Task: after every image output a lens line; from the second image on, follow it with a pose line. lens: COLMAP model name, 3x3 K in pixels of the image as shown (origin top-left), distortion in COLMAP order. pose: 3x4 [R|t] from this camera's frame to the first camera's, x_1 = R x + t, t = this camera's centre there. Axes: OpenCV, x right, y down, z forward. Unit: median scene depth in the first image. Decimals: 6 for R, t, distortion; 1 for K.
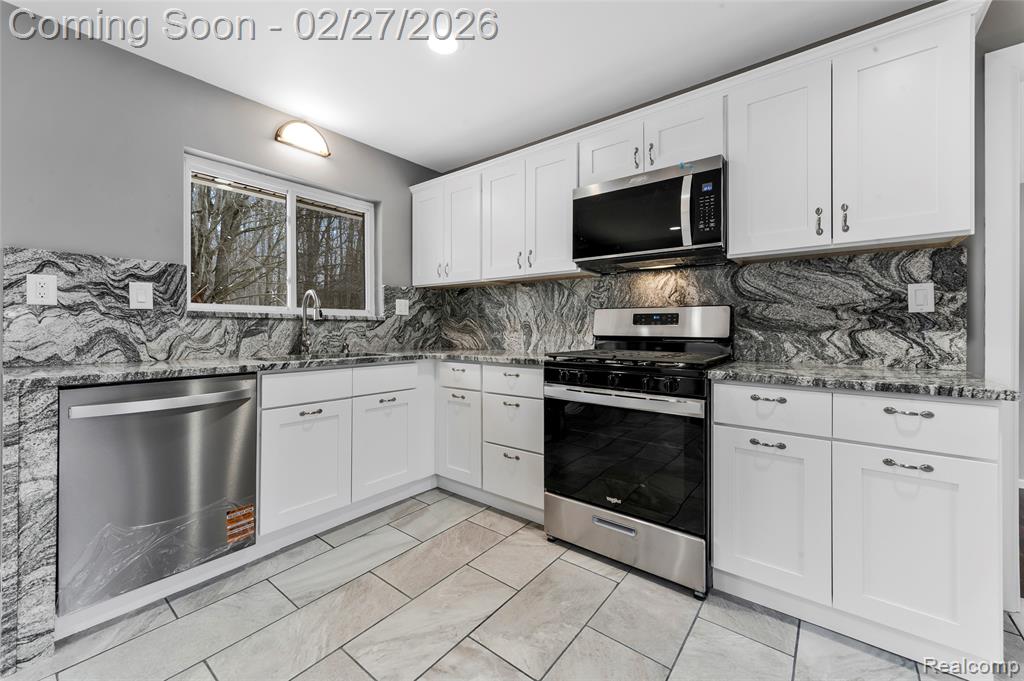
lens RADIAL K [[409.2, 0, 512.4], [0, 409.2, 328.0], [0, 0, 1]] dist [0.002042, -0.002042]
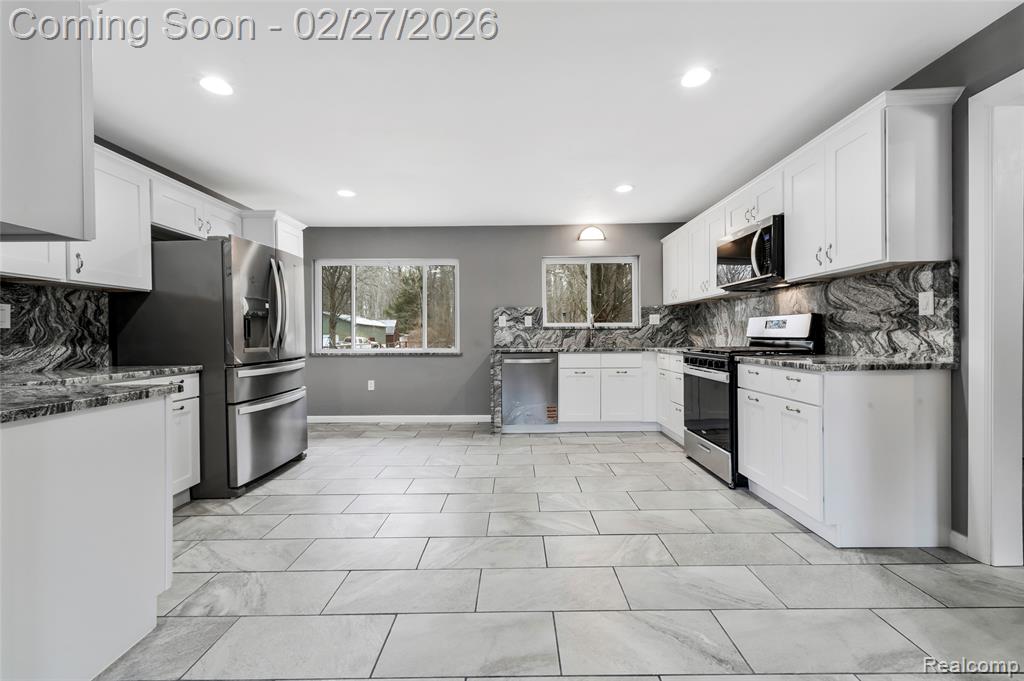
lens RADIAL K [[409.2, 0, 515.4], [0, 409.2, 336.9], [0, 0, 1]] dist [0.002042, -0.002042]
pose [[0.621596, -0.004888, -0.783323, 1.030546], [0.012071, 0.999922, 0.003339, 0.007130], [0.783245, -0.011532, 0.621606, -0.638078]]
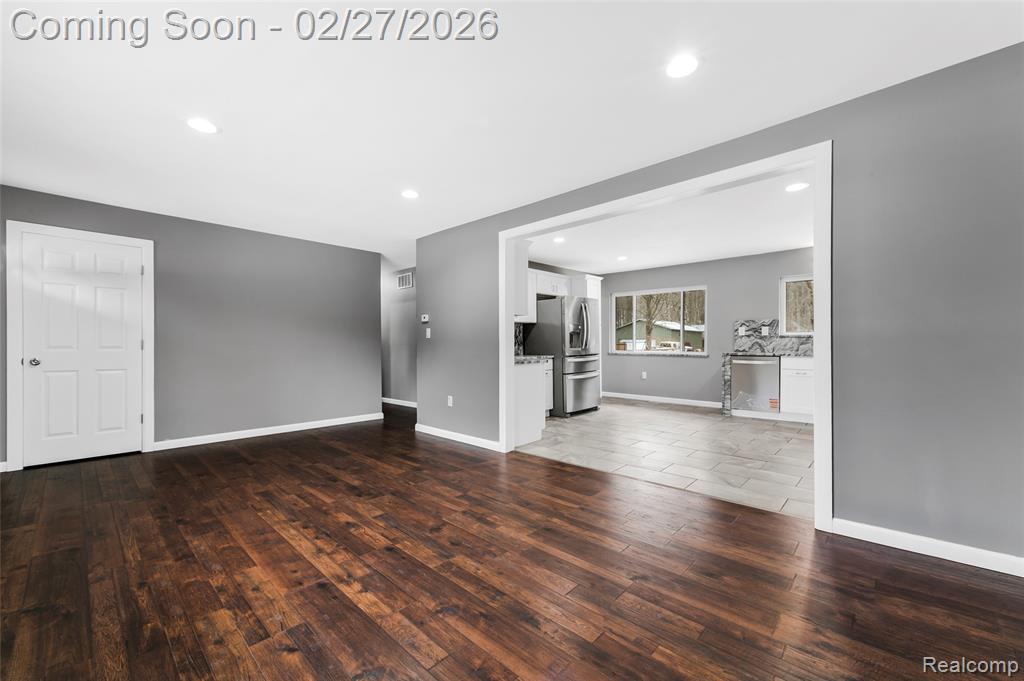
lens RADIAL K [[409.2, 0, 516.4], [0, 409.2, 340.3], [0, 0, 1]] dist [0.002042, -0.002042]
pose [[-0.072368, -0.006227, -0.997359, 2.358189], [0.006281, 0.999958, -0.006699, 0.000230], [0.997358, -0.006750, -0.072325, -0.667642]]
